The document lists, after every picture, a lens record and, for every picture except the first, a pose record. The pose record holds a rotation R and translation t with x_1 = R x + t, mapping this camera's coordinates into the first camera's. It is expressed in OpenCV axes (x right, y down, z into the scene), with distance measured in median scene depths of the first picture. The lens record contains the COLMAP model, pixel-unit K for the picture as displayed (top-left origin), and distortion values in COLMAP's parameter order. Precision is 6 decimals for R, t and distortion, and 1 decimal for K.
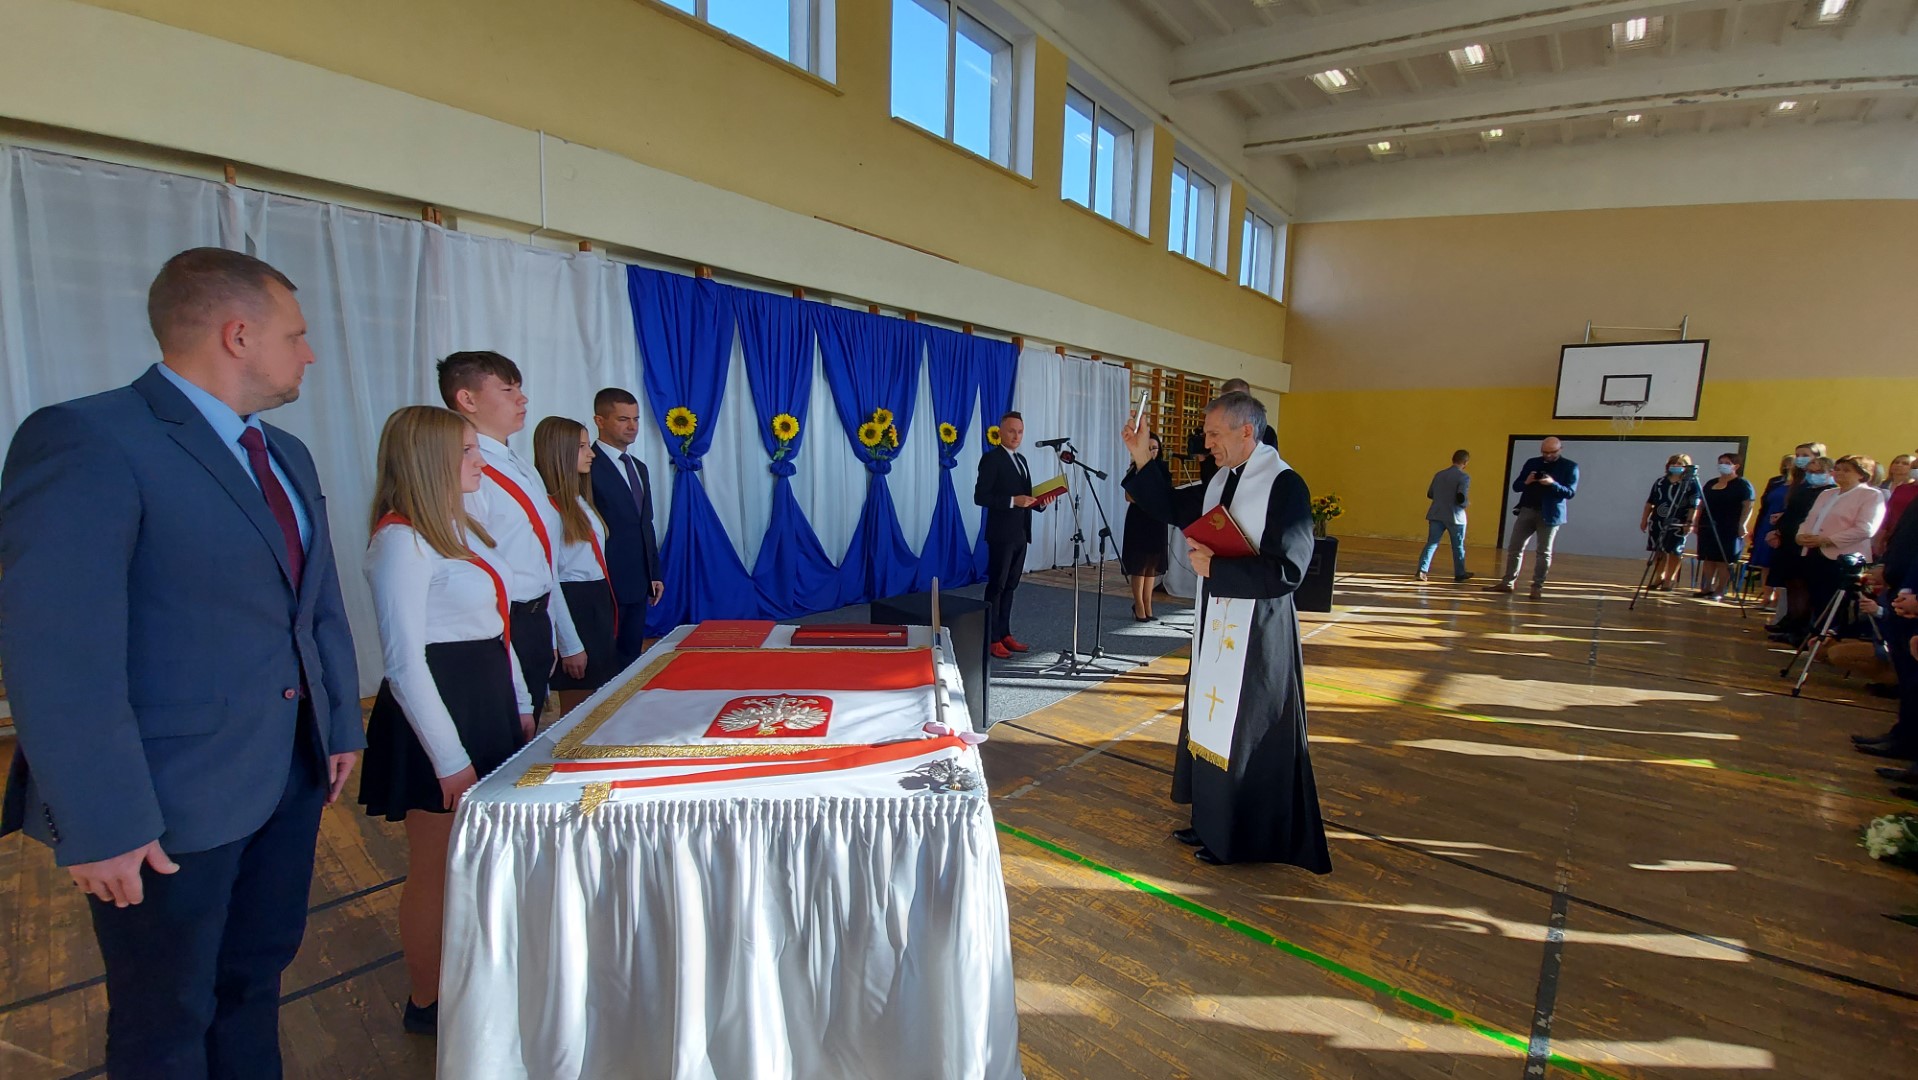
lens RADIAL K [[763.4, 0, 974.3], [0, 763.4, 551.5], [0, 0, 1]] dist [-0.007573, -0.006597]
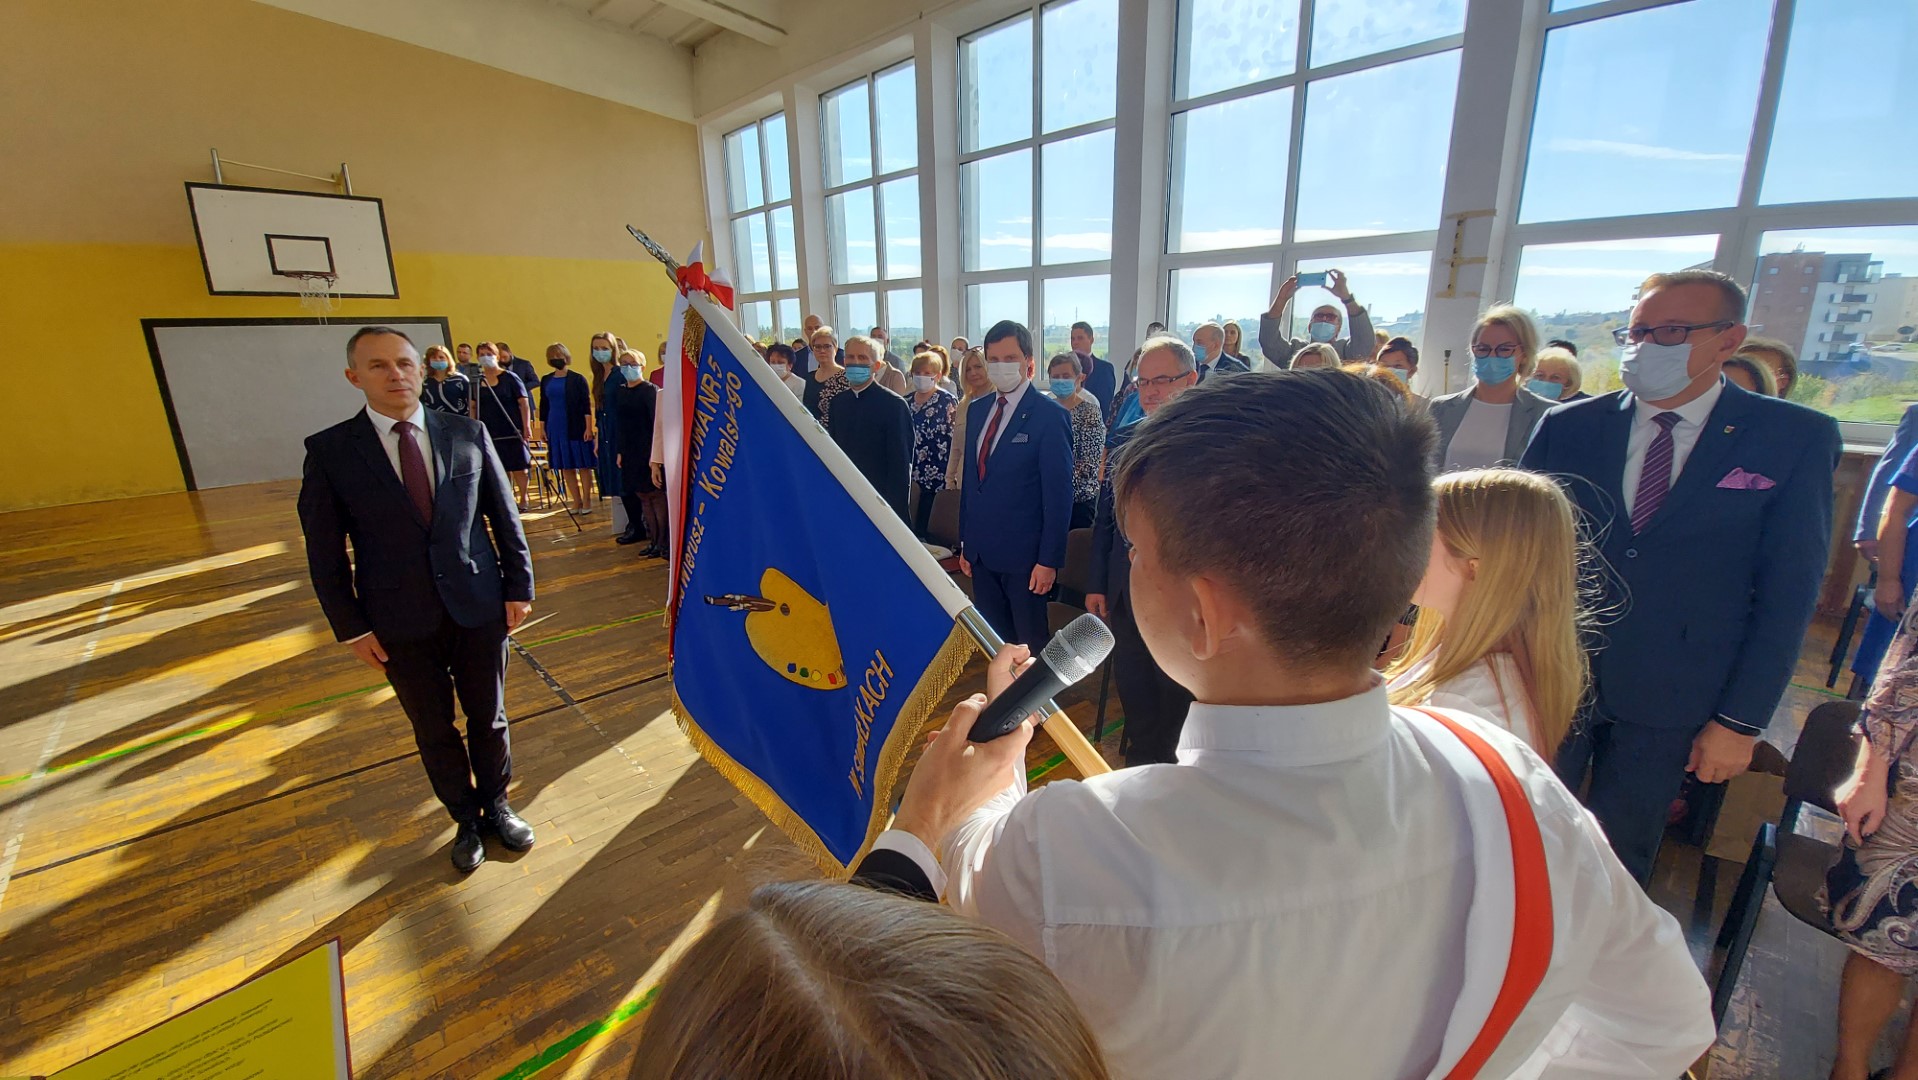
lens RADIAL K [[763.4, 0, 970.7], [0, 763.4, 546.8], [0, 0, 1]] dist [-0.007573, -0.006597]
pose [[0.101993, -0.297522, 0.949251, 0.132831], [0.142897, 0.948713, 0.282000, -0.057036], [-0.984468, 0.106883, 0.139277, 0.277128]]
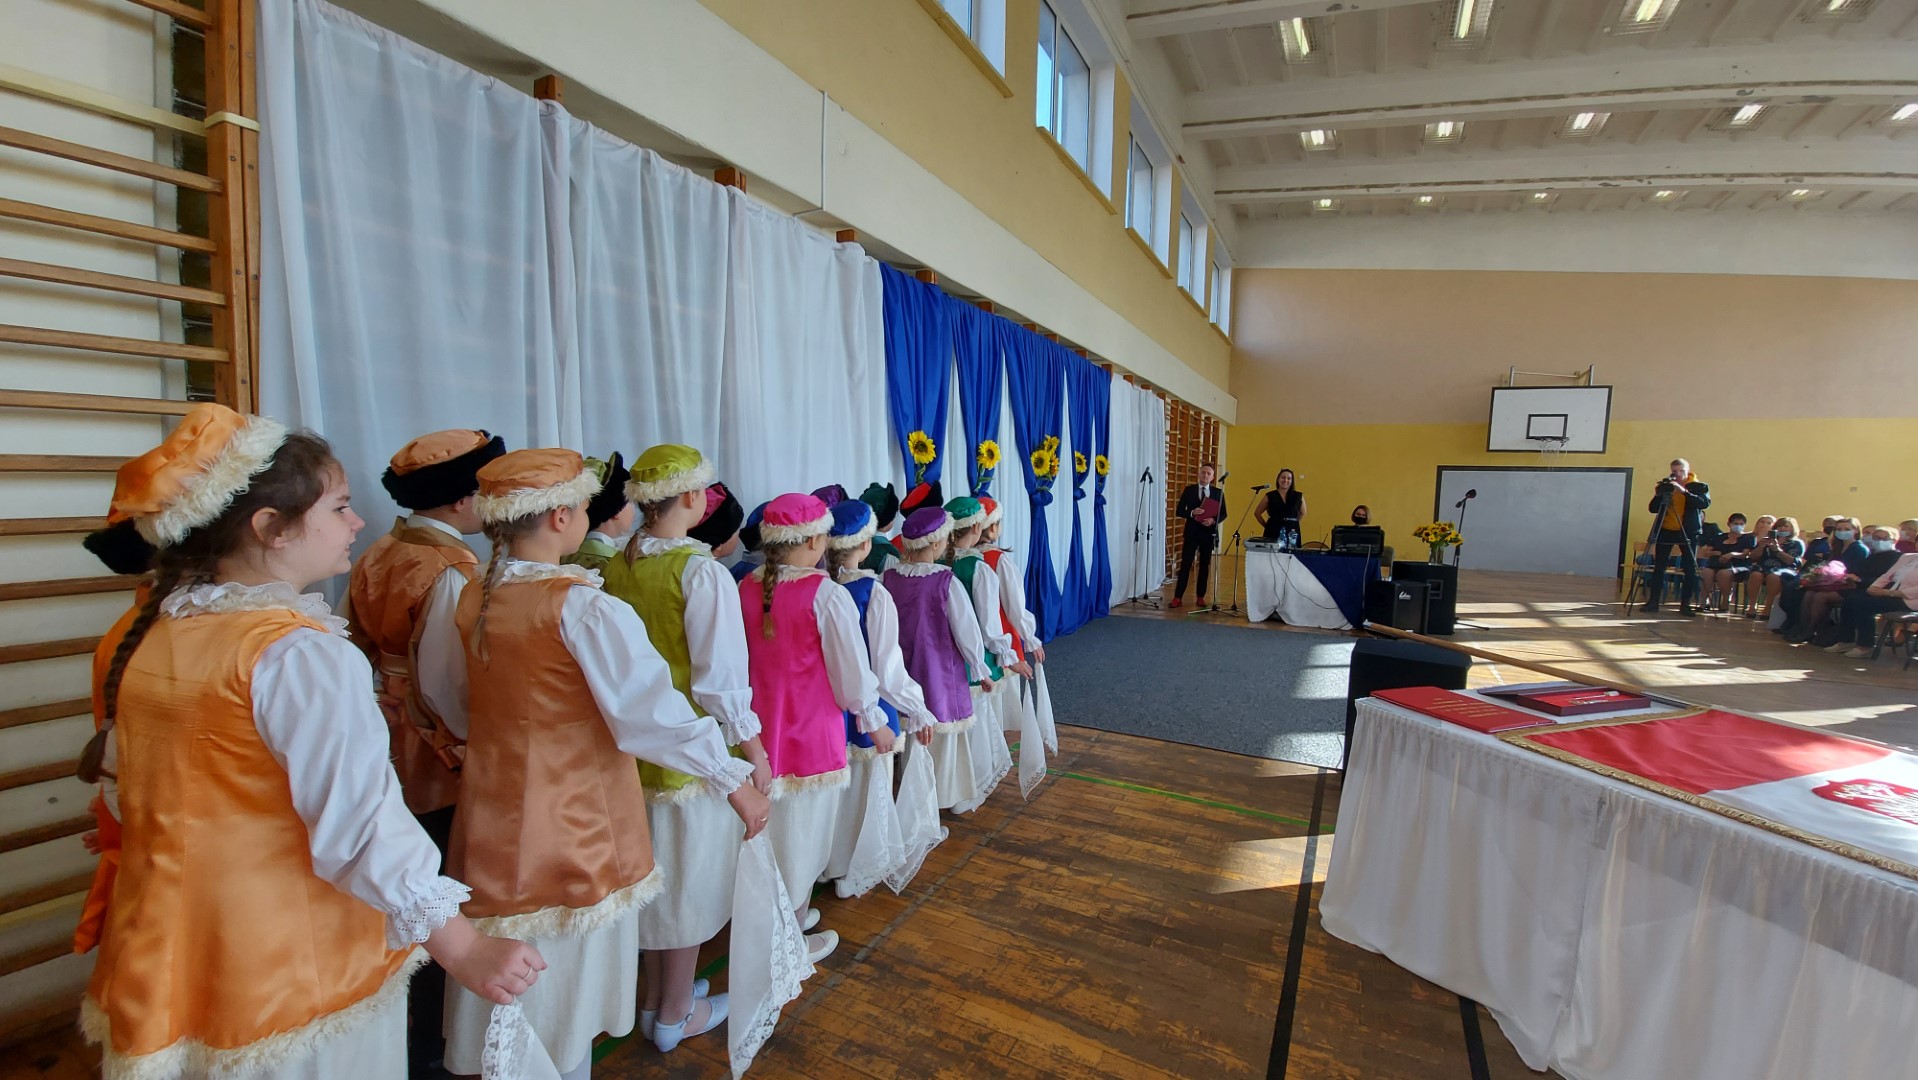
lens RADIAL K [[763.4, 0, 970.3], [0, 763.4, 549.1], [0, 0, 1]] dist [-0.007573, -0.006597]
pose [[0.974131, -0.021398, 0.224967, -0.267305], [0.030436, 0.998860, -0.036785, -0.012874], [-0.223923, 0.042680, 0.973672, 0.082889]]
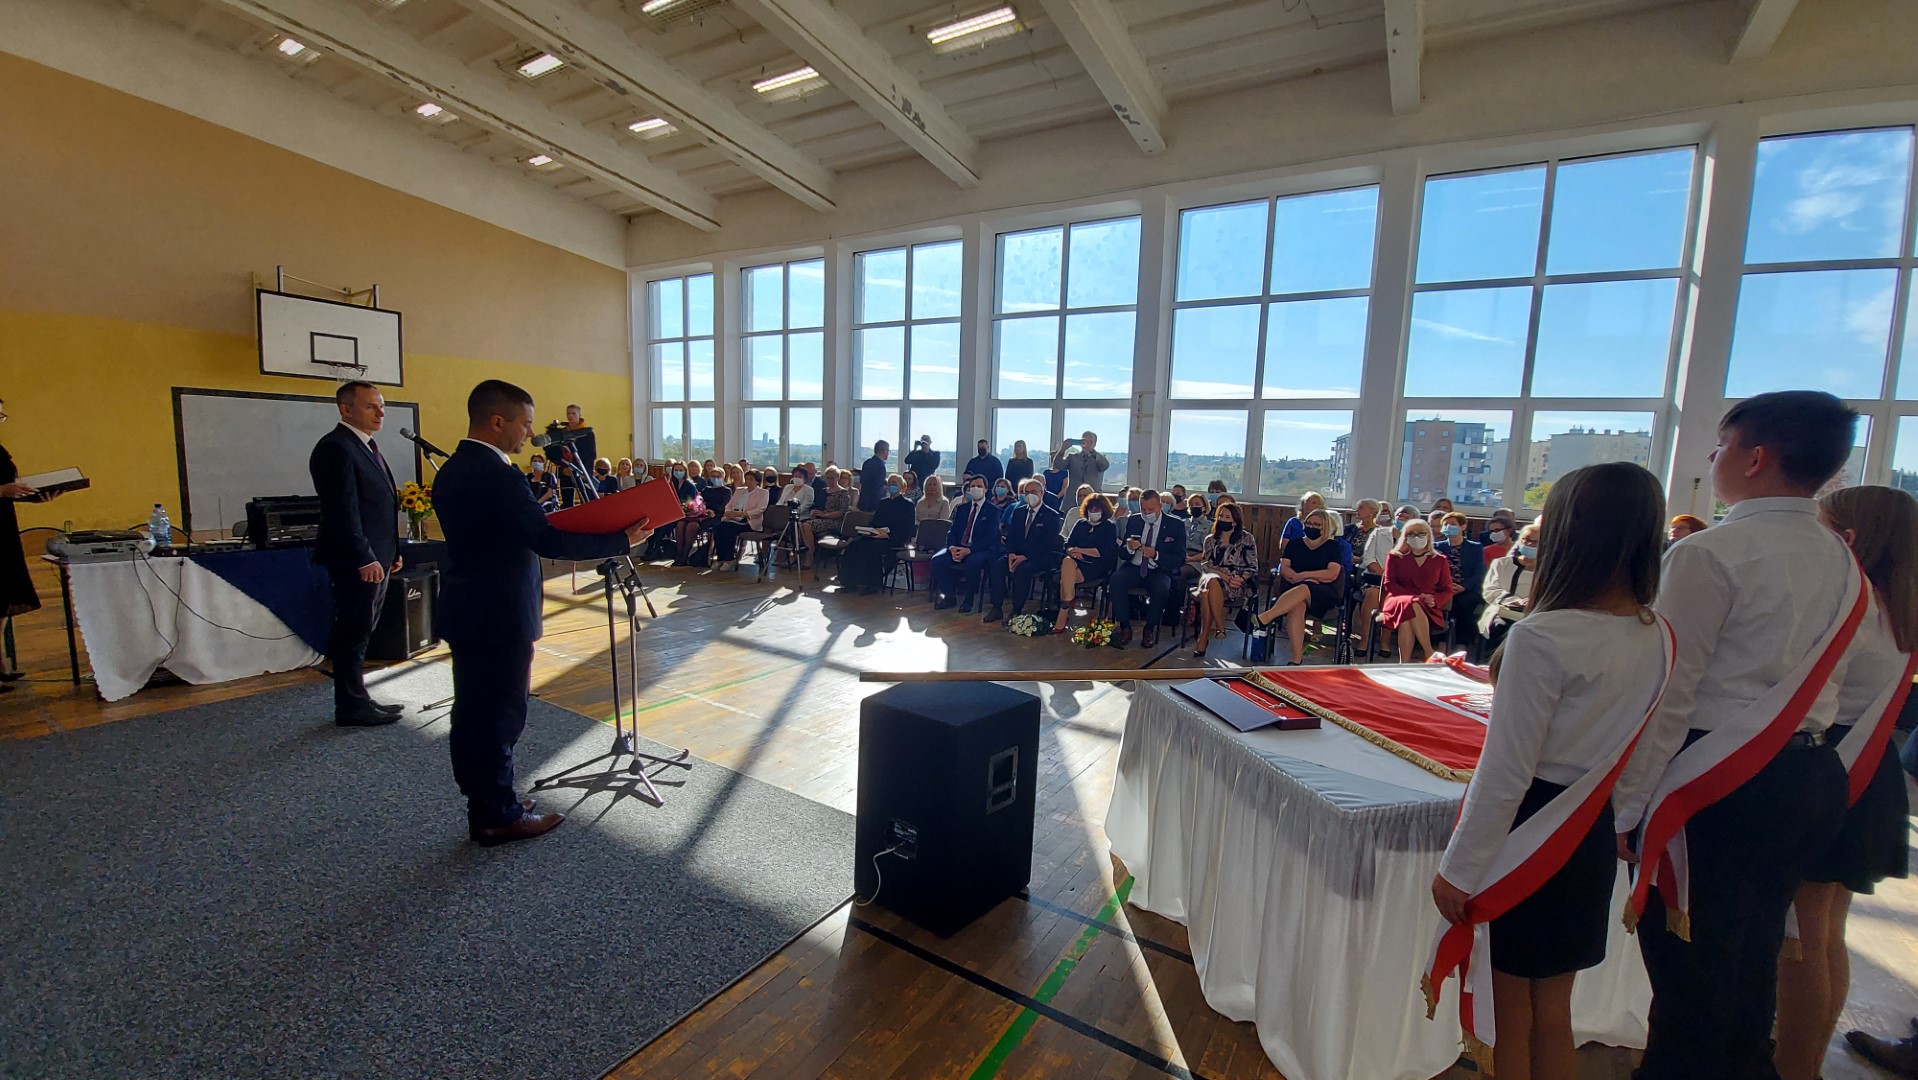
lens RADIAL K [[763.4, 0, 969.8], [0, 763.4, 548.9], [0, 0, 1]] dist [-0.007573, -0.006597]
pose [[-0.146437, -0.152413, 0.977408, -0.243196], [0.083056, 0.982676, 0.165678, -0.059863], [-0.985727, 0.105441, -0.131241, 0.370329]]
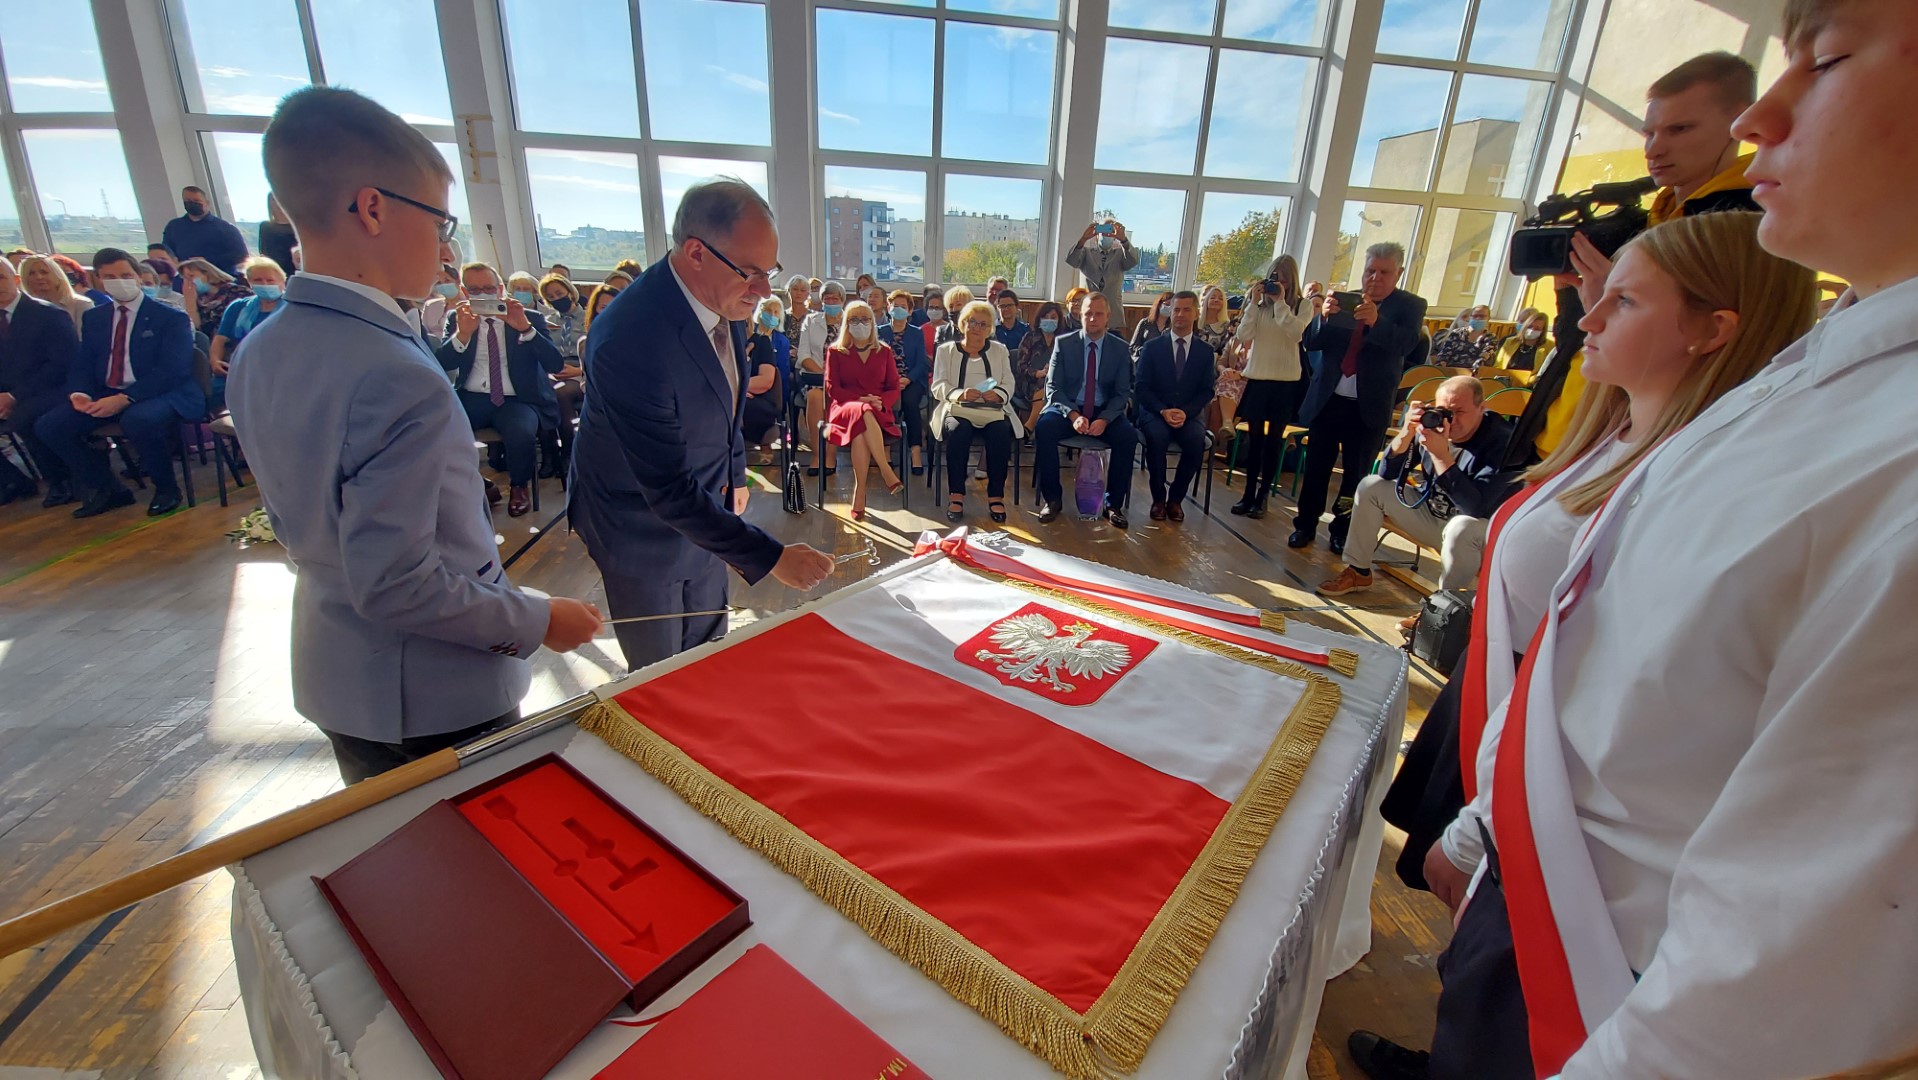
lens RADIAL K [[763.4, 0, 971.0], [0, 763.4, 551.9], [0, 0, 1]] dist [-0.007573, -0.006597]
pose [[-0.743302, -0.295388, 0.600207, -0.112581], [0.020878, 0.886548, 0.462165, -0.037302], [-0.668631, 0.356059, -0.652806, 0.275314]]
